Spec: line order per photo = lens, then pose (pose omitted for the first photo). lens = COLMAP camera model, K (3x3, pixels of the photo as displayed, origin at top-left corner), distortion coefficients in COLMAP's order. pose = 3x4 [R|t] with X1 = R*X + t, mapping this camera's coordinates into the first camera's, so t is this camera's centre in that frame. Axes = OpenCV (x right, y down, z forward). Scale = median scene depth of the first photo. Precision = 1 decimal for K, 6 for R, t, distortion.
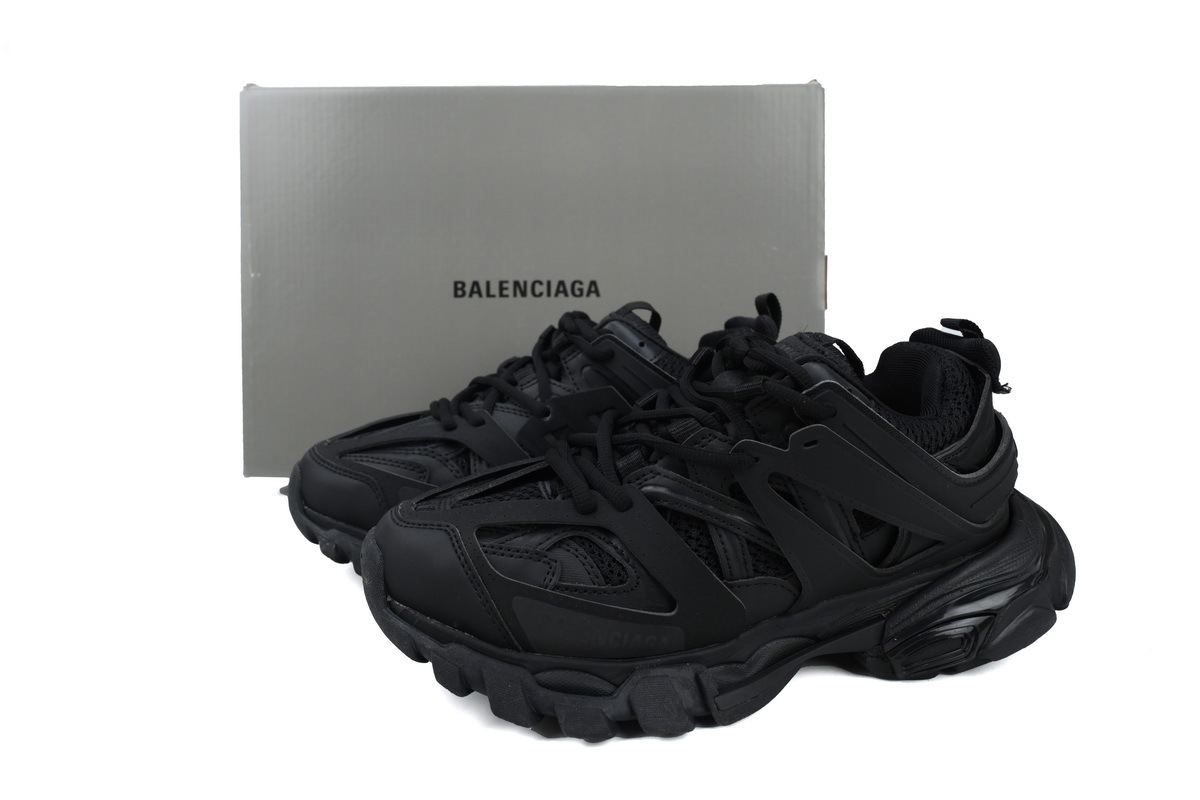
lens RADIAL K [[817.8, 0, 600.0], [0, 817.8, 400.0], [0, 0, 1]] dist [0.070652, -0.000552]
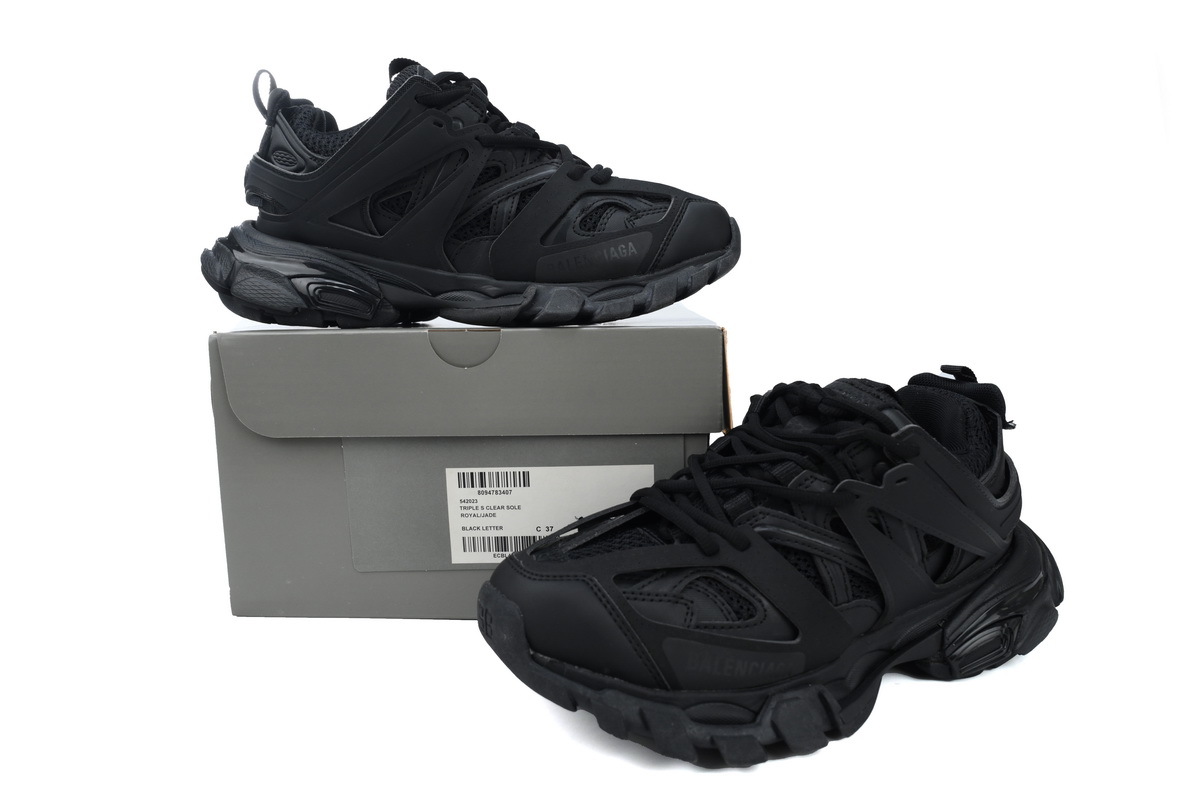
lens RADIAL K [[817.8, 0, 600.0], [0, 817.8, 400.0], [0, 0, 1]] dist [0.070652, -0.000552]
pose [[0.968703, -0.026986, 0.246753, -0.422321], [0.034083, 0.999118, -0.024537, -0.044358], [-0.245873, 0.032179, 0.968768, -0.021003]]
